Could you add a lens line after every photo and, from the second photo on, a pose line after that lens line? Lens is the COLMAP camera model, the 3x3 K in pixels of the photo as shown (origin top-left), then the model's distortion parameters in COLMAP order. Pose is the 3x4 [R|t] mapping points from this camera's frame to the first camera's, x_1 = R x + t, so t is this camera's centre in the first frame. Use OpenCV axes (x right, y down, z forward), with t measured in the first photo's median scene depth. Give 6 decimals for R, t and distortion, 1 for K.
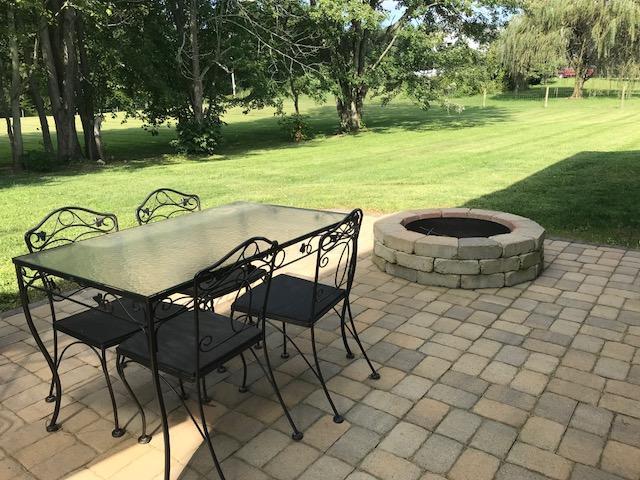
lens RADIAL K [[521.4, 0, 318.0], [0, 521.4, 237.0], [0, 0, 1]] dist [0.033138, -0.019215]
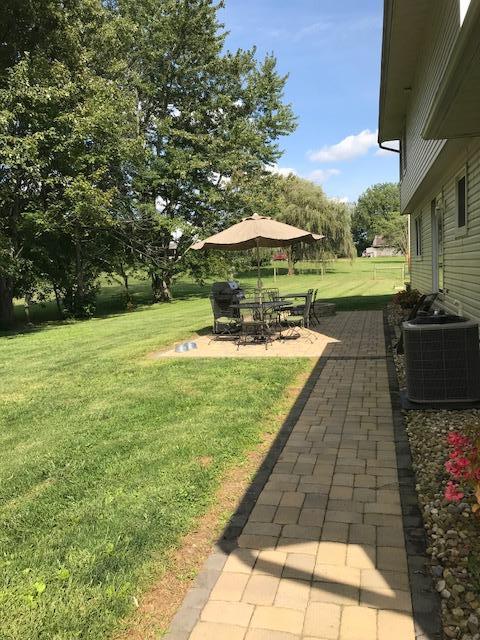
lens RADIAL K [[519.0, 0, 243.0], [0, 519.0, 331.0], [0, 0, 1]] dist [0.050917, -0.009796]
pose [[0.928153, -0.070447, 0.365470, -0.216667], [0.128719, 0.982090, -0.137591, 0.083789], [-0.349232, 0.174749, 0.920598, -0.303013]]
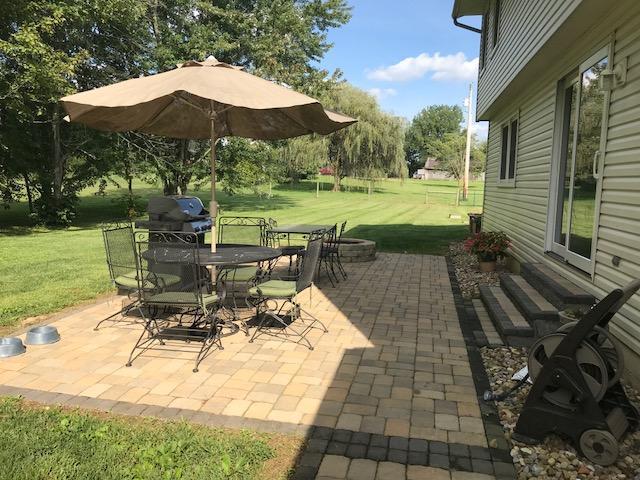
lens RADIAL K [[519.0, 0, 318.1], [0, 519.0, 242.3], [0, 0, 1]] dist [0.050917, -0.009796]
pose [[0.909284, -0.002165, 0.416170, -0.117070], [0.064369, 0.988685, -0.135494, 0.041831], [-0.411168, 0.149991, 0.899135, -0.155049]]
